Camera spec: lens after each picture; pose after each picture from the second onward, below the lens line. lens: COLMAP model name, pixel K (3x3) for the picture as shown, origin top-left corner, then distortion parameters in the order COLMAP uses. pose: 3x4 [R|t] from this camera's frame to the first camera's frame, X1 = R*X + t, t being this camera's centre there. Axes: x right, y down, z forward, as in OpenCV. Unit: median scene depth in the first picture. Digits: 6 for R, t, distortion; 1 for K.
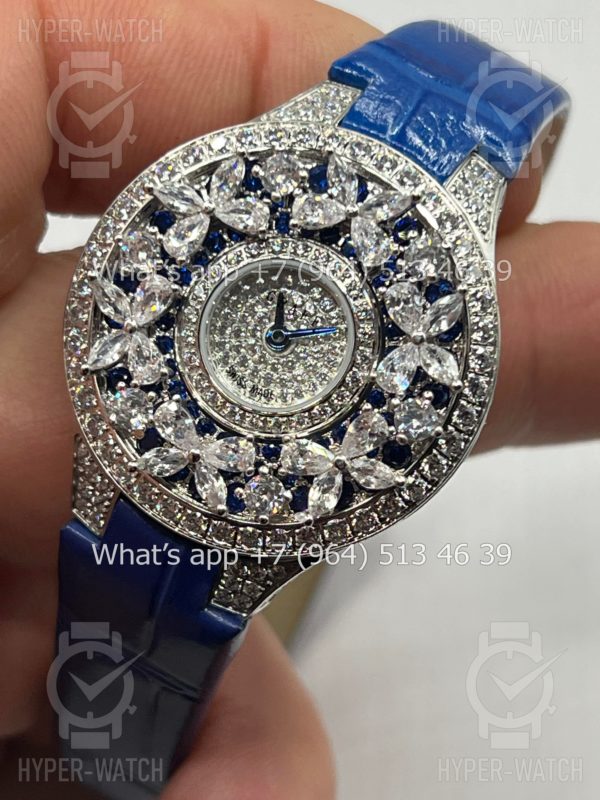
lens RADIAL K [[1908.2, 0, 299.3], [0, 1908.2, 398.8], [0, 0, 1]] dist [0.225441, 0.000000]
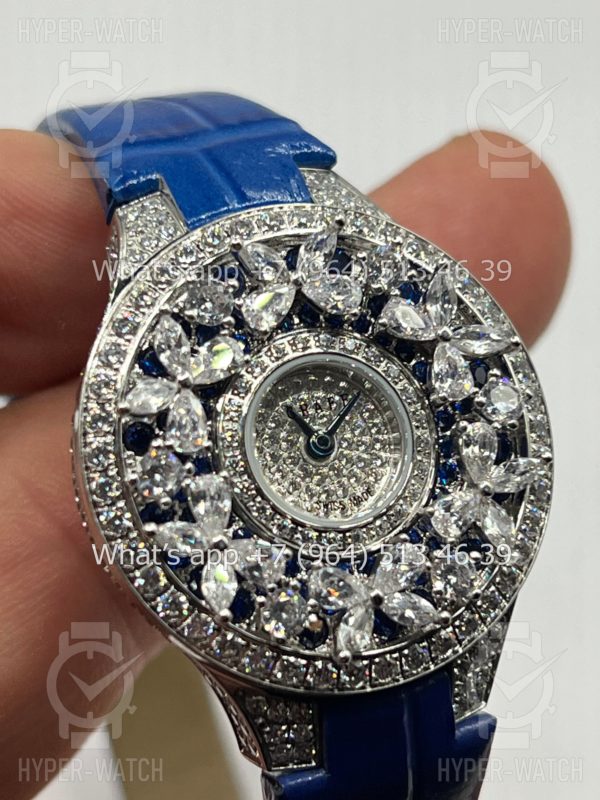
lens RADIAL K [[1908.2, 0, 298.3], [0, 1908.2, 401.9], [0, 0, 1]] dist [0.225441, 0.000000]
pose [[0.600065, -0.635993, 0.485216, -0.437156], [0.655852, 0.738426, 0.156796, -0.193907], [-0.458017, 0.224142, 0.860221, 0.245185]]
